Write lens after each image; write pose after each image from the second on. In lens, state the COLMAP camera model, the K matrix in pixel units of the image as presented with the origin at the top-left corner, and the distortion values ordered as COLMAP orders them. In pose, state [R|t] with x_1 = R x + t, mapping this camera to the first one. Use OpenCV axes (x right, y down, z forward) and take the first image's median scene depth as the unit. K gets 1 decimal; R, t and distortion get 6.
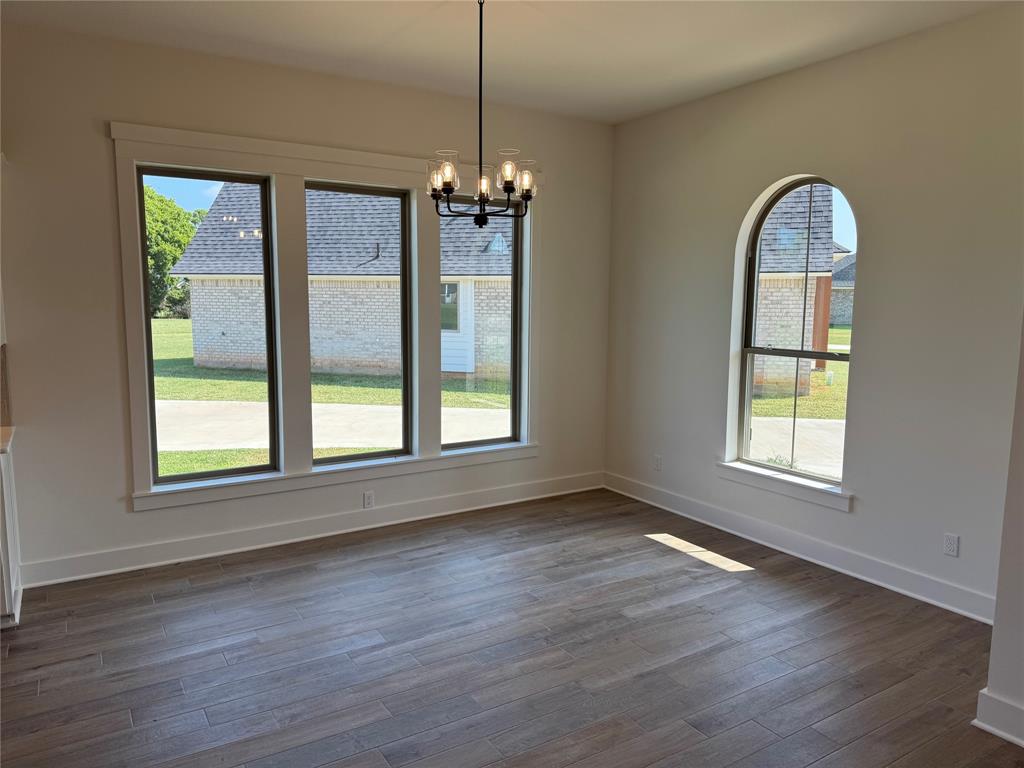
lens RADIAL K [[716.2, 0, 504.3], [0, 716.2, 388.2], [0, 0, 1]] dist [0.098562, -0.116737]
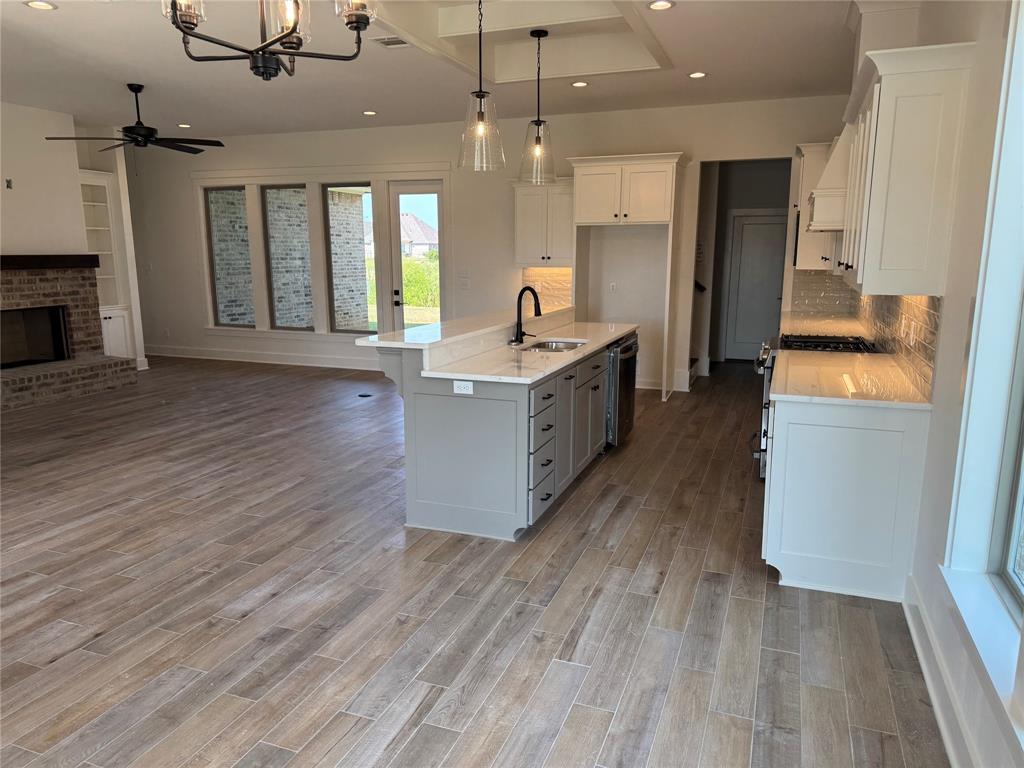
lens RADIAL K [[713.5, 0, 512.0], [0, 713.5, 384.0], [0, 0, 1]] dist [0.086312, -0.117744]
pose [[-0.789996, 0.106108, -0.603861, 0.130472], [-0.081936, 0.957804, 0.275494, -0.134790], [0.607613, 0.267117, -0.747967, 1.222788]]
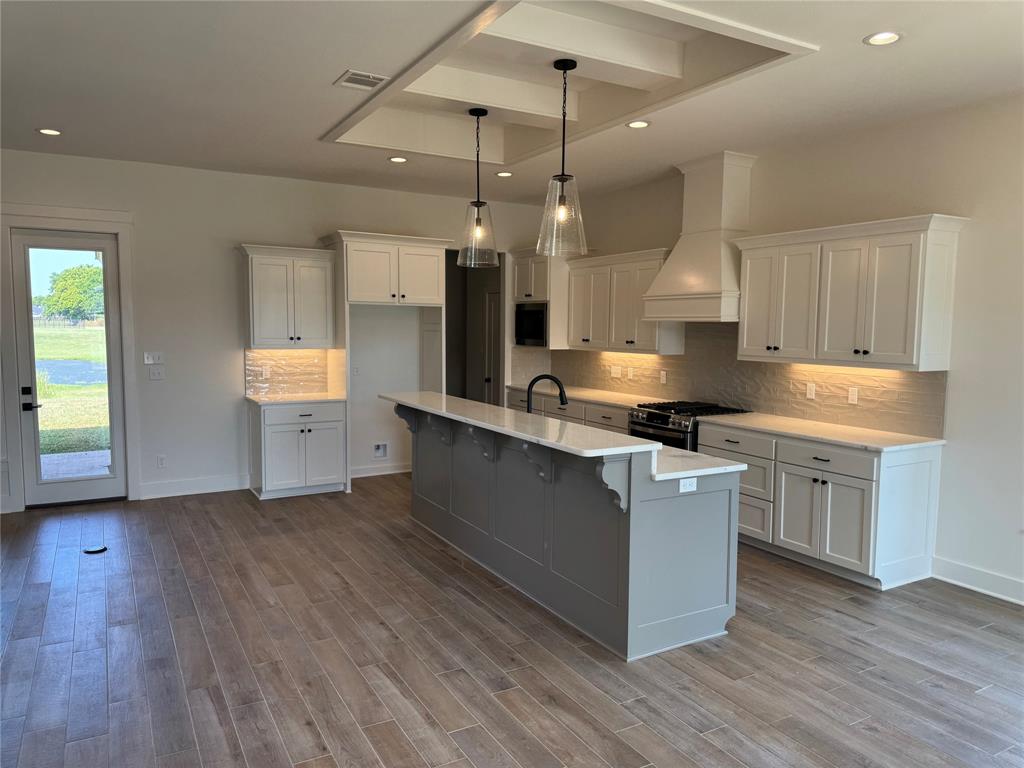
lens RADIAL K [[713.5, 0, 512.0], [0, 713.5, 384.0], [0, 0, 1]] dist [0.086312, -0.117744]
pose [[-0.033584, 0.077651, -0.996415, 0.493886], [-0.135837, 0.987371, 0.081525, -0.037242], [0.990162, 0.138088, -0.022611, 0.296352]]
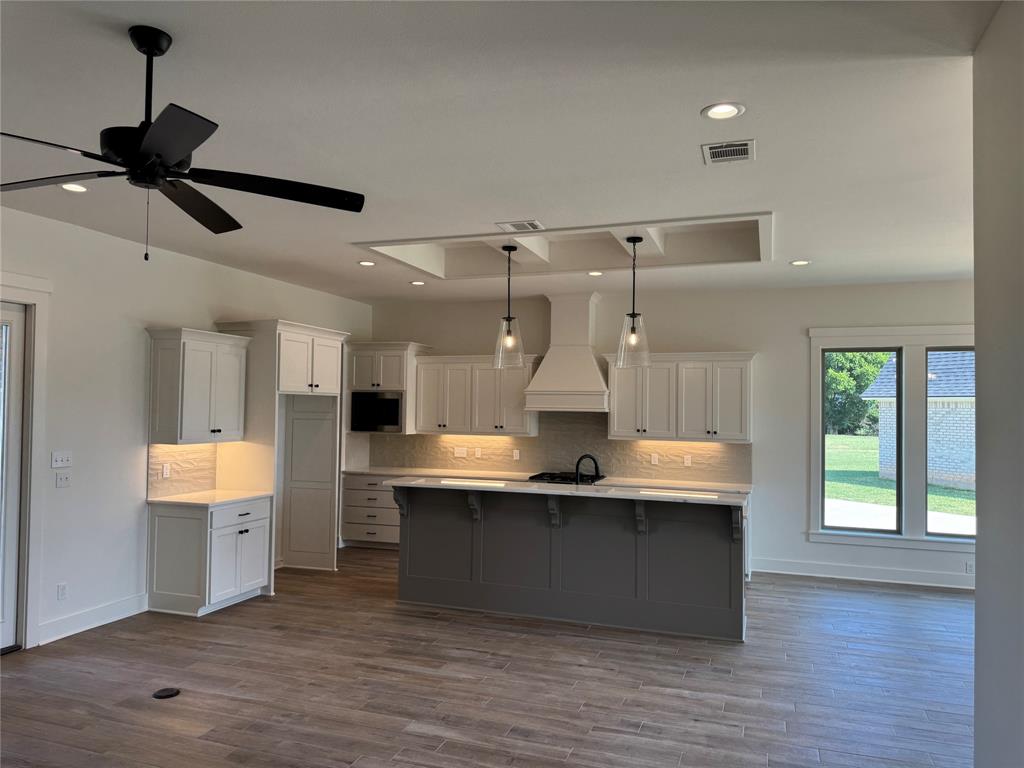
lens RADIAL K [[713.5, 0, 512.0], [0, 713.5, 384.0], [0, 0, 1]] dist [0.086312, -0.117744]
pose [[0.629212, -0.023677, -0.776873, 0.419687], [-0.105907, 0.987601, -0.115877, 0.073976], [0.769985, 0.155187, 0.618903, -0.716257]]
